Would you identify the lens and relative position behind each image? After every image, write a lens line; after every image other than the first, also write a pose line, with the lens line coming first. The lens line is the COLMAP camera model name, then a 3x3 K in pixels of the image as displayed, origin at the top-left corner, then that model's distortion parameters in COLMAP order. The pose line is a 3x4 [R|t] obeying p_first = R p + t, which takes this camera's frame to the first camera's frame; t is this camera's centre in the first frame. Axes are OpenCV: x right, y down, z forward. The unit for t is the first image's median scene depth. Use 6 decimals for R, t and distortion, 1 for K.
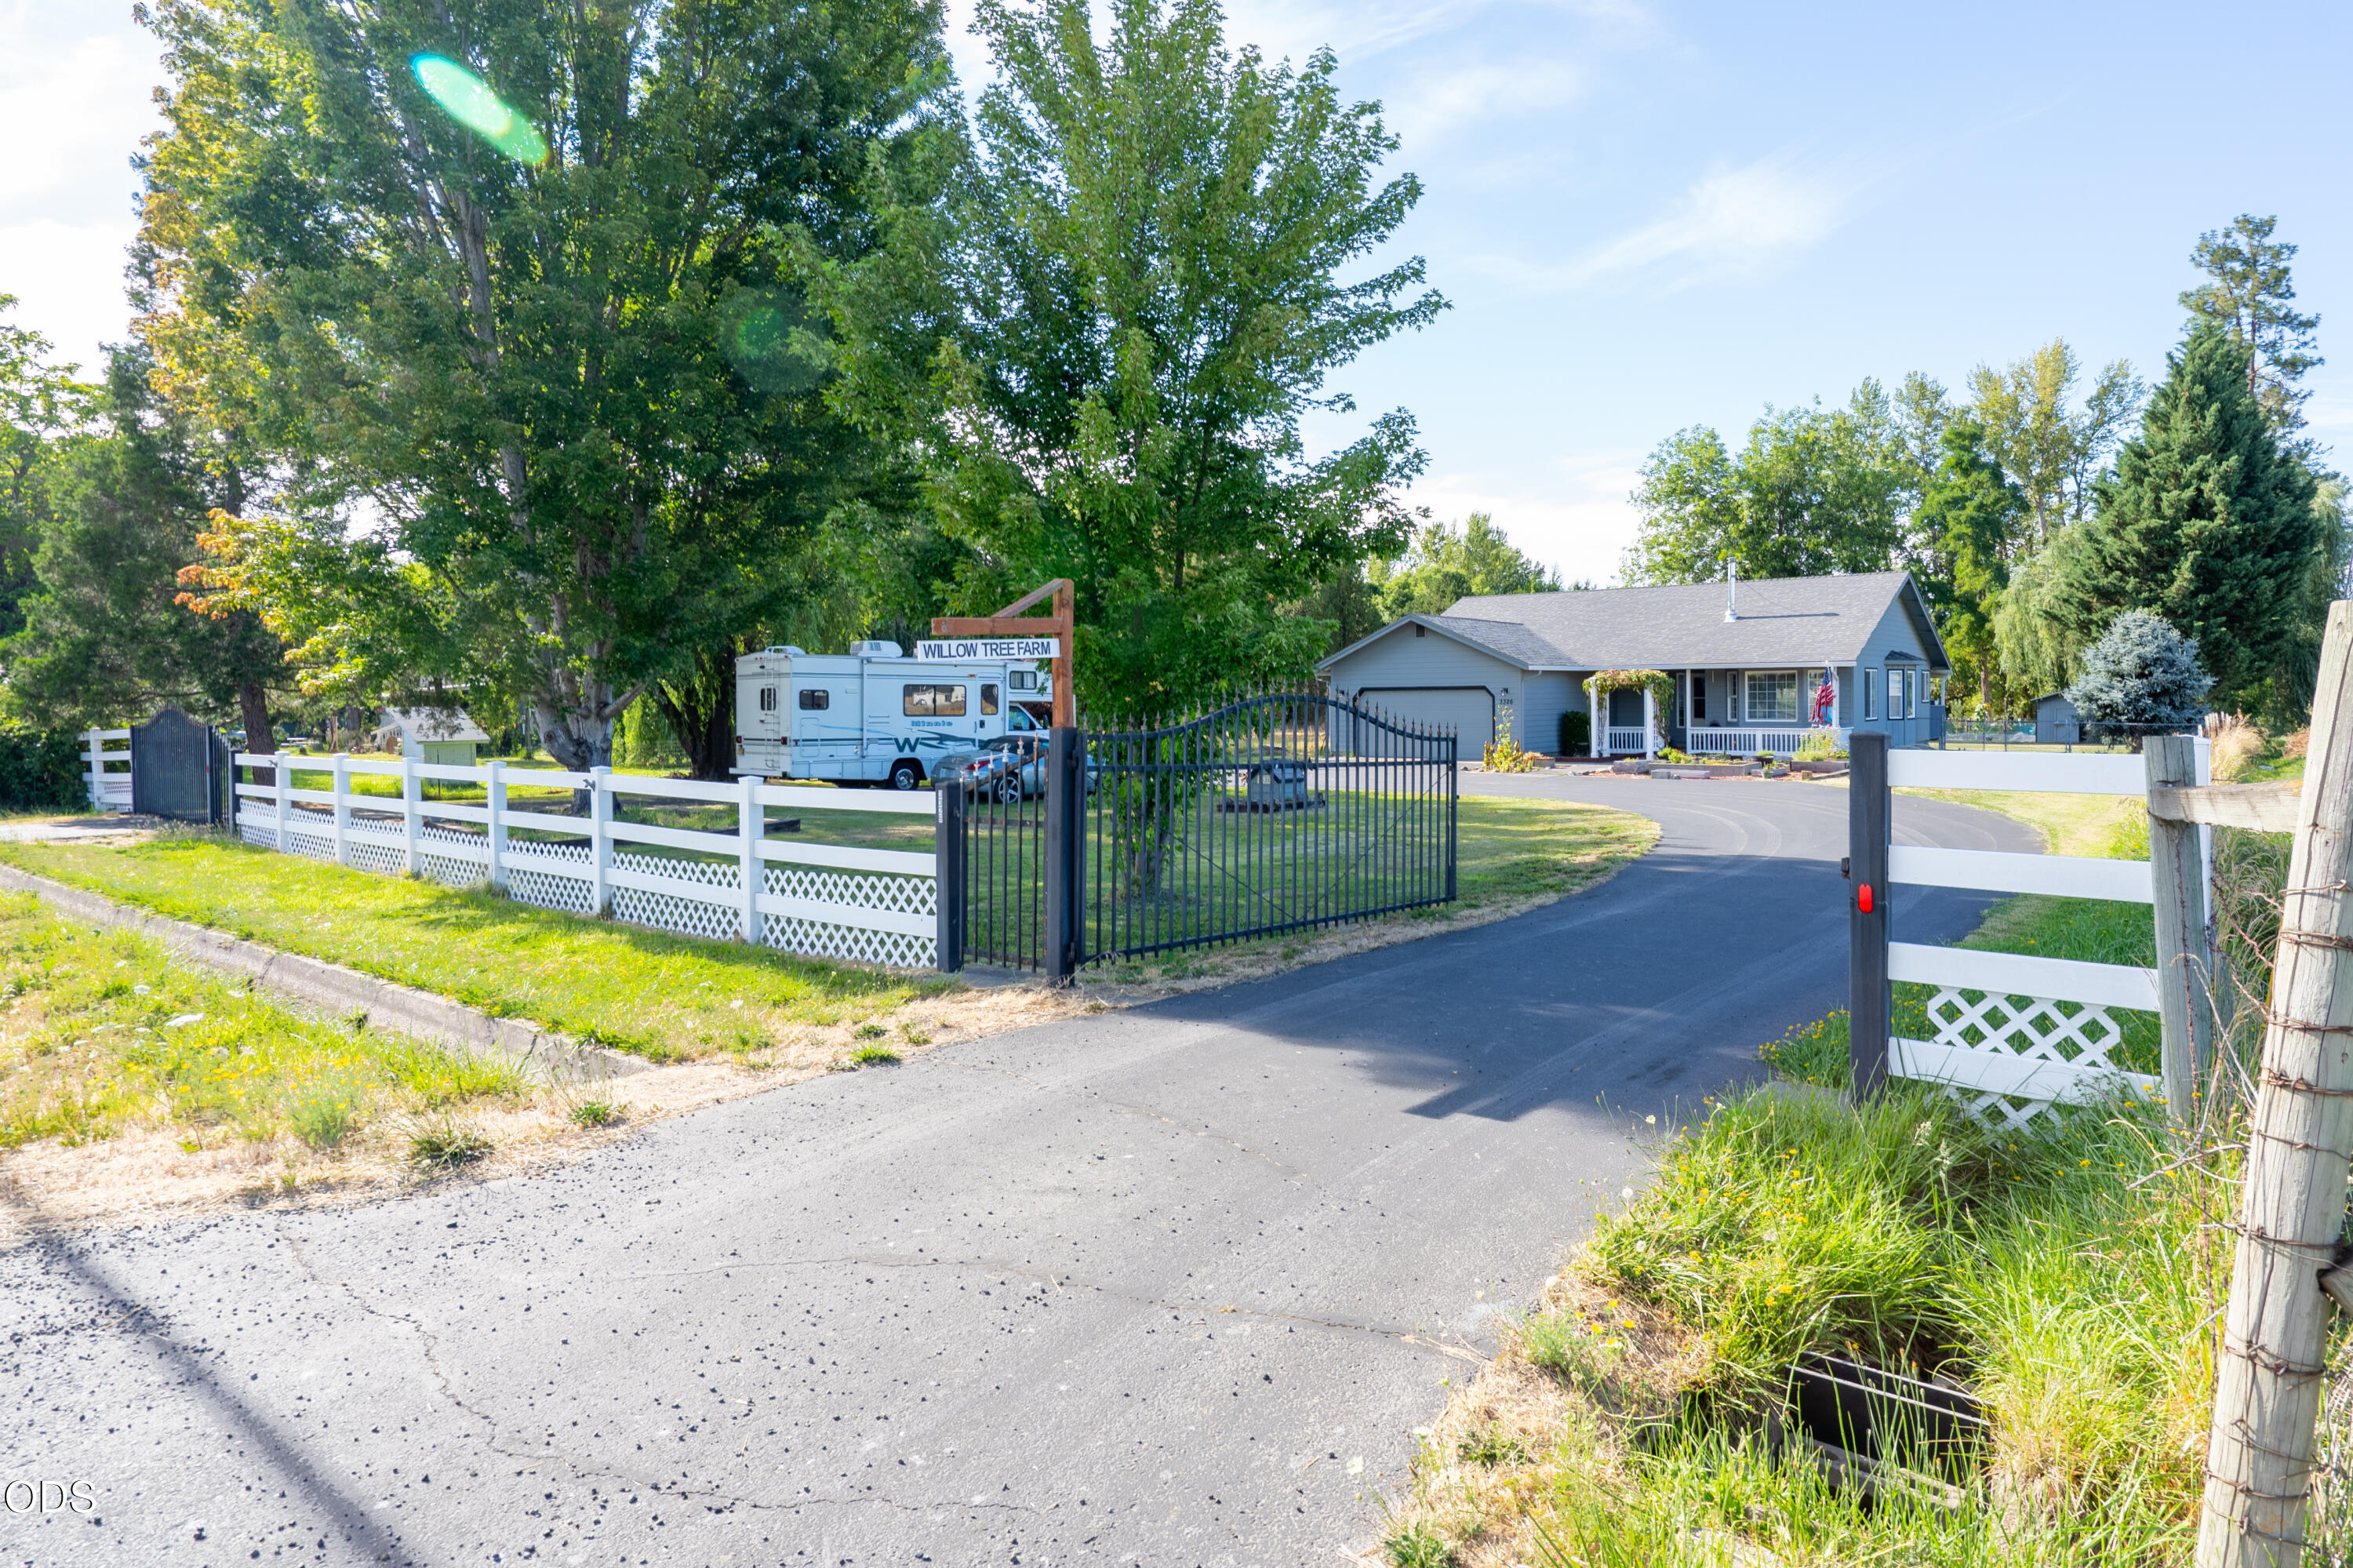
lens RADIAL K [[1412.3, 0, 1181.2], [0, 1412.3, 706.3], [0, 0, 1]] dist [-0.002276, -0.000181]
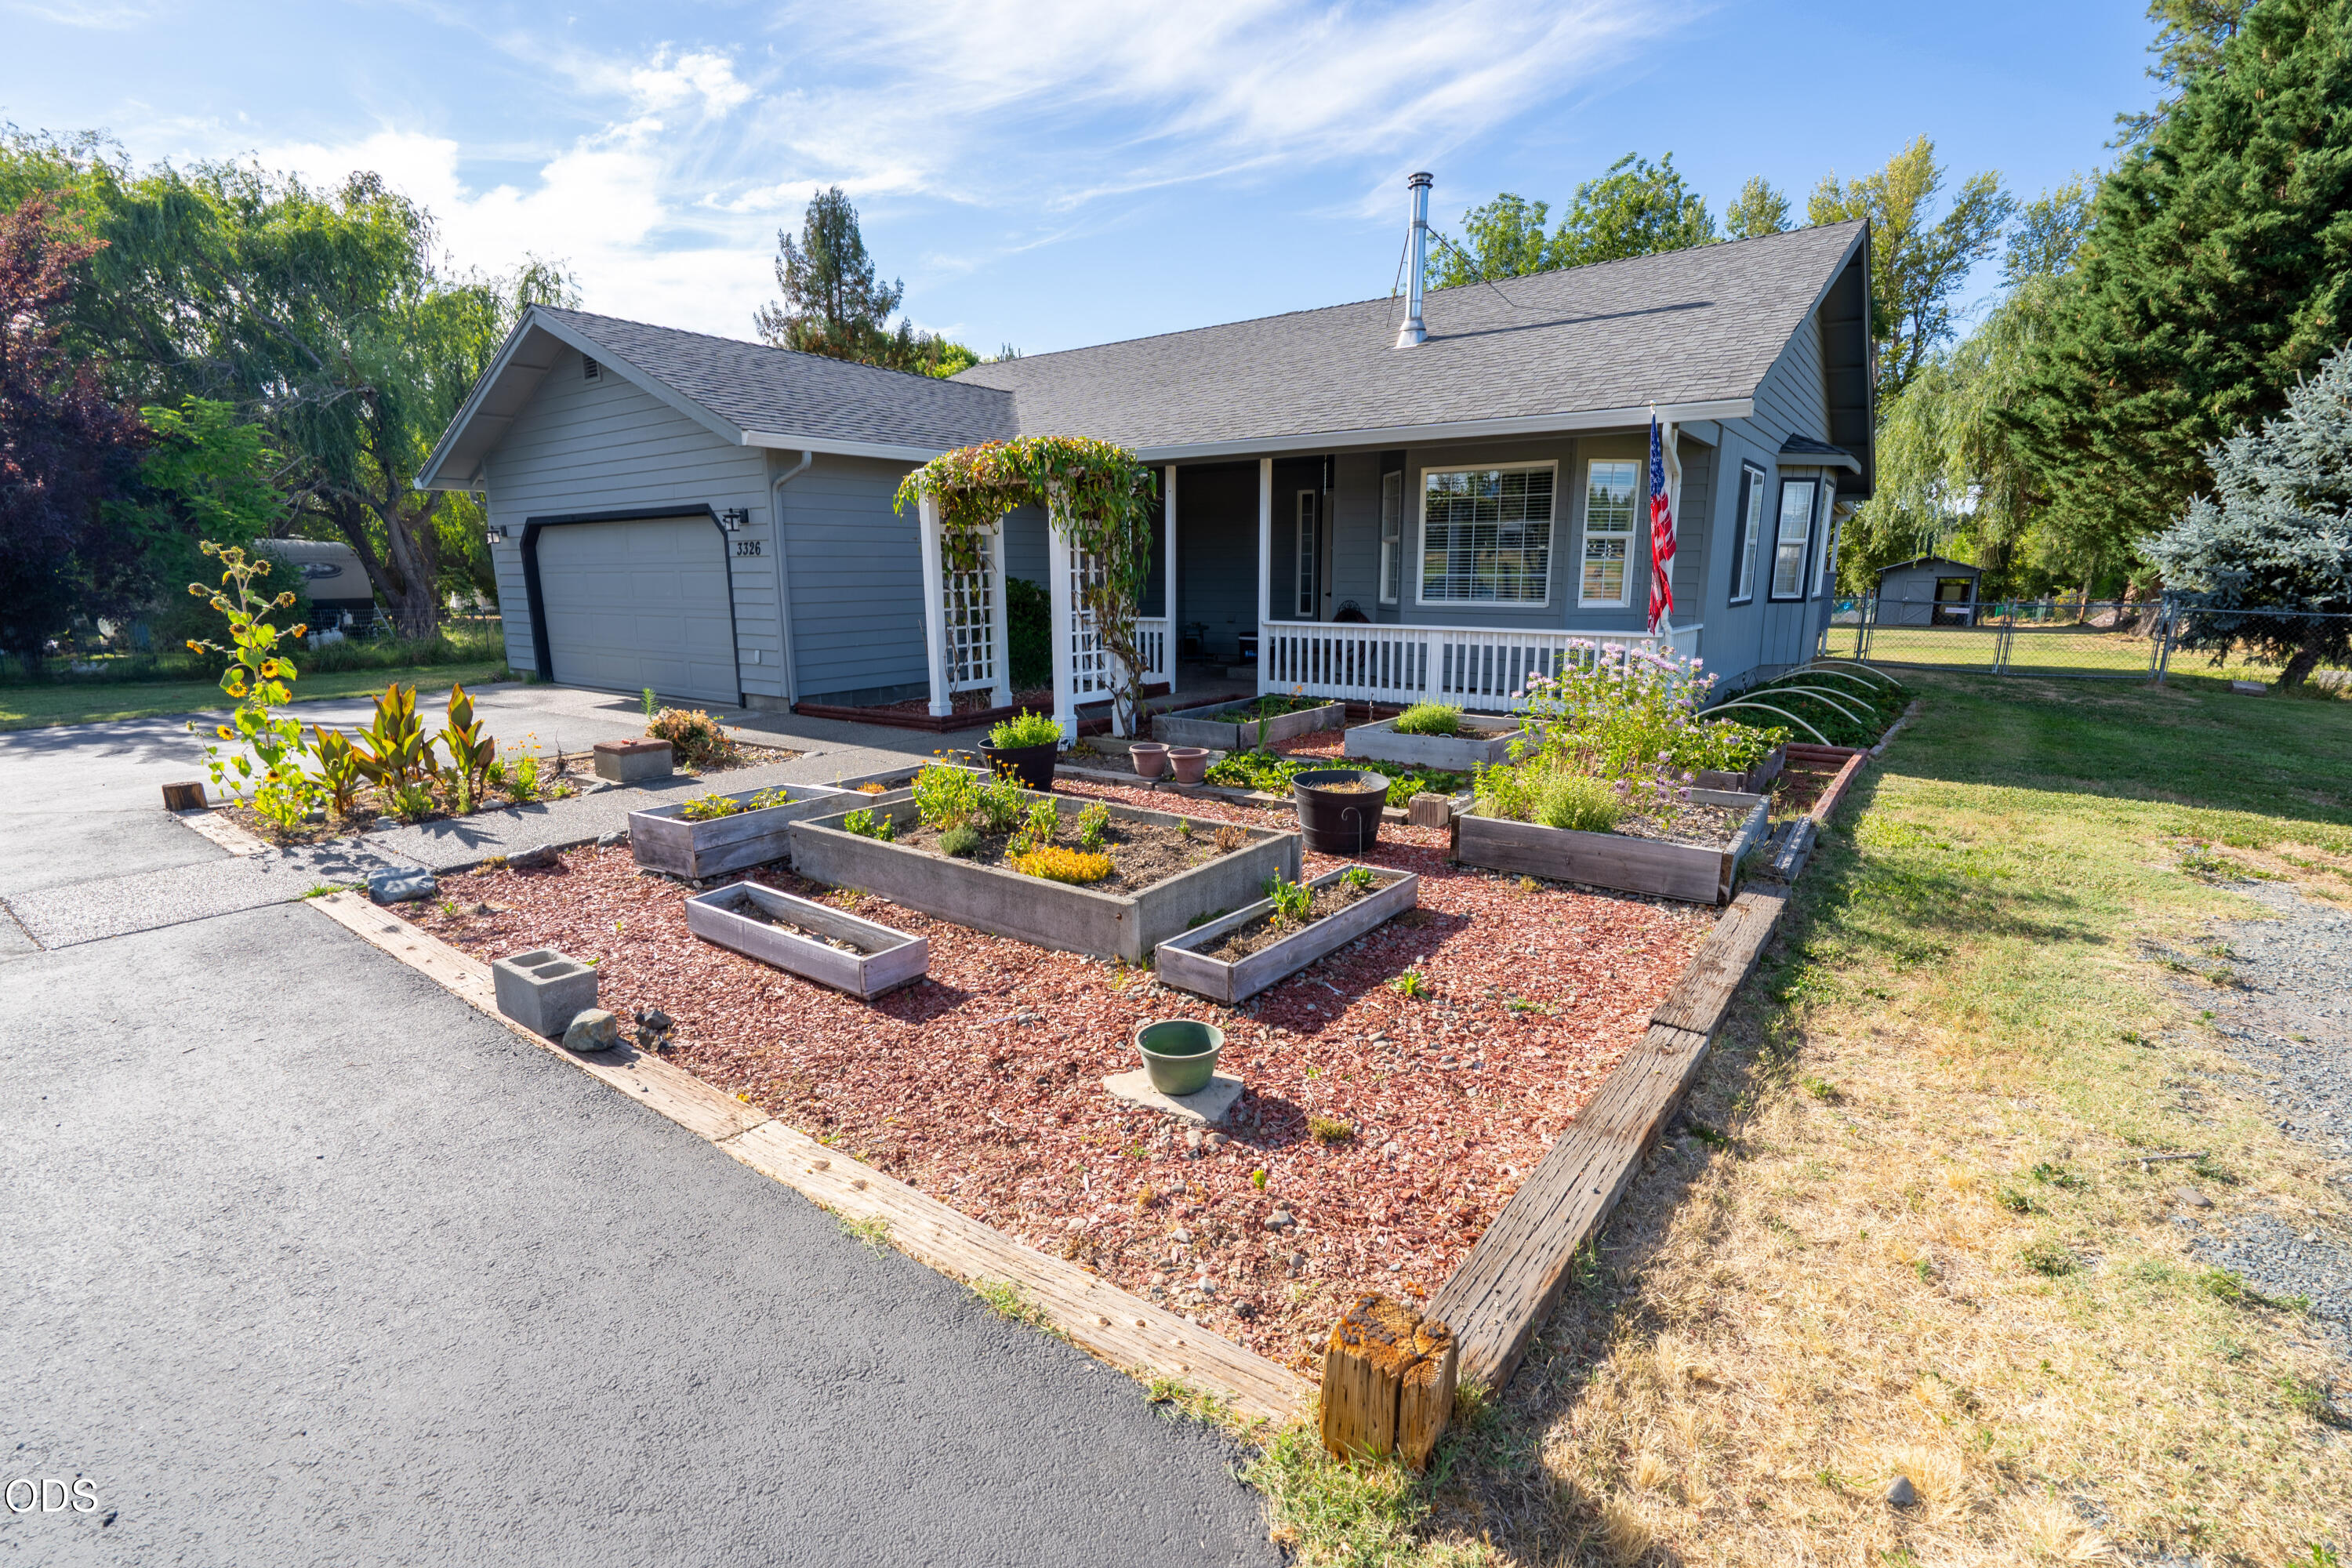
lens RADIAL K [[1059.0, 0, 1176.0], [0, 1059.0, 784.0], [0, 0, 1]] dist [-0.002475, -0.000356]
pose [[0.999236, -0.004902, 0.038782, 0.264228], [-0.002595, 0.981600, 0.190929, 0.002248], [-0.039005, -0.190883, 0.980837, 0.584803]]
